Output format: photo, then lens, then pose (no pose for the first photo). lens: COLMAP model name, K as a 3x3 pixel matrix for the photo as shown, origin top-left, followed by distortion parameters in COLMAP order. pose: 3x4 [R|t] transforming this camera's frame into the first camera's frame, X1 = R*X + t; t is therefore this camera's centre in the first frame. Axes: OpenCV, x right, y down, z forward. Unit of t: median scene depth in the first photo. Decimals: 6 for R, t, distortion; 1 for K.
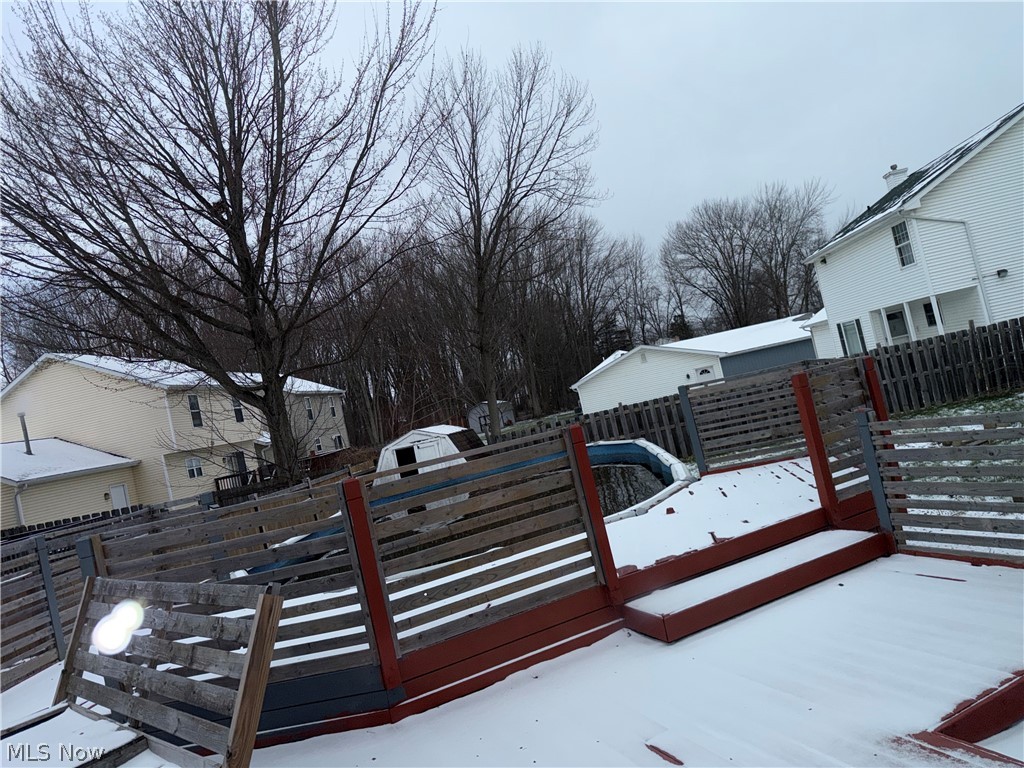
lens RADIAL K [[718.2, 0, 507.2], [0, 718.2, 377.2], [0, 0, 1]] dist [0.041477, -0.033340]
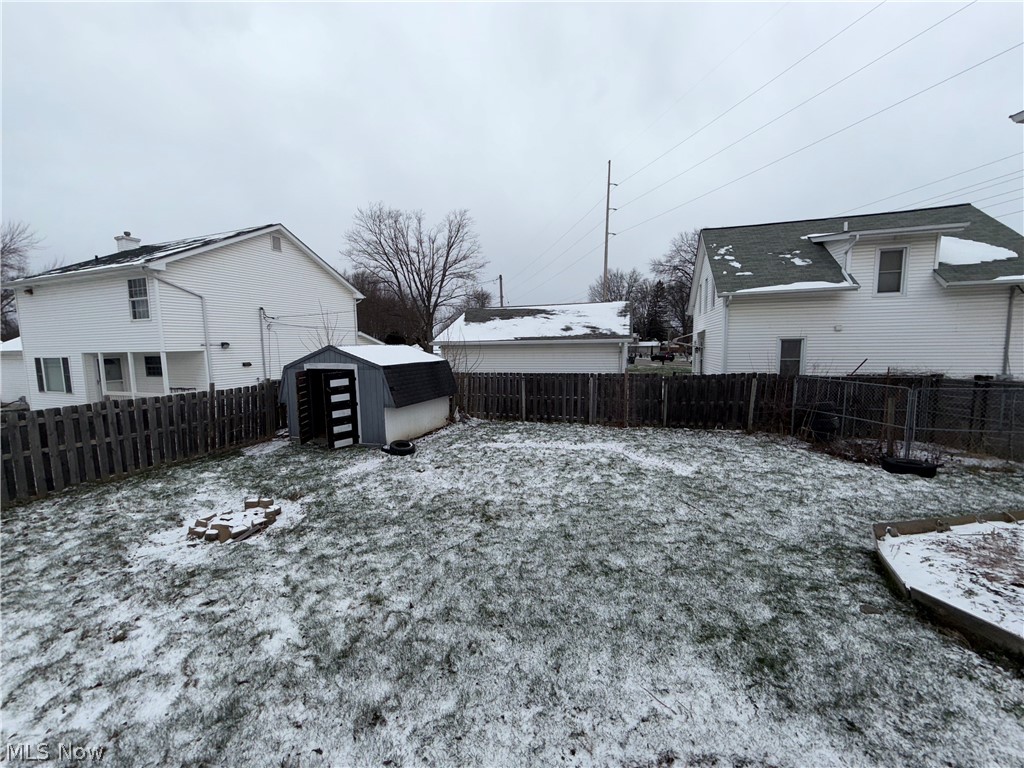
lens RADIAL K [[408.6, 0, 510.8], [0, 408.6, 381.4], [0, 0, 1]] dist [0.001235, 0.000070]
pose [[0.254223, 0.124703, 0.959072, 0.099591], [-0.070219, 0.991415, -0.110296, -0.028091], [-0.964593, -0.039305, 0.260797, 0.252900]]
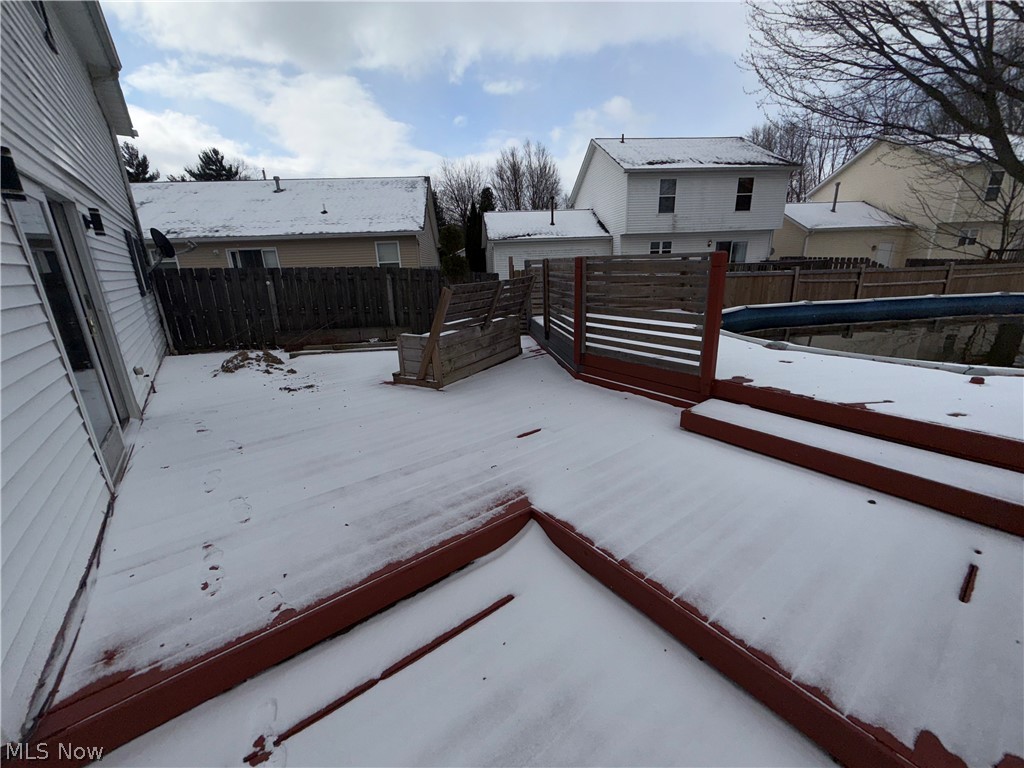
lens RADIAL K [[408.6, 0, 509.6], [0, 408.6, 381.5], [0, 0, 1]] dist [0.001235, 0.000070]
pose [[0.223714, 0.464594, -0.856799, 0.116267], [0.020480, 0.876644, 0.480703, -0.012652], [0.974440, -0.125088, 0.186603, 0.084056]]
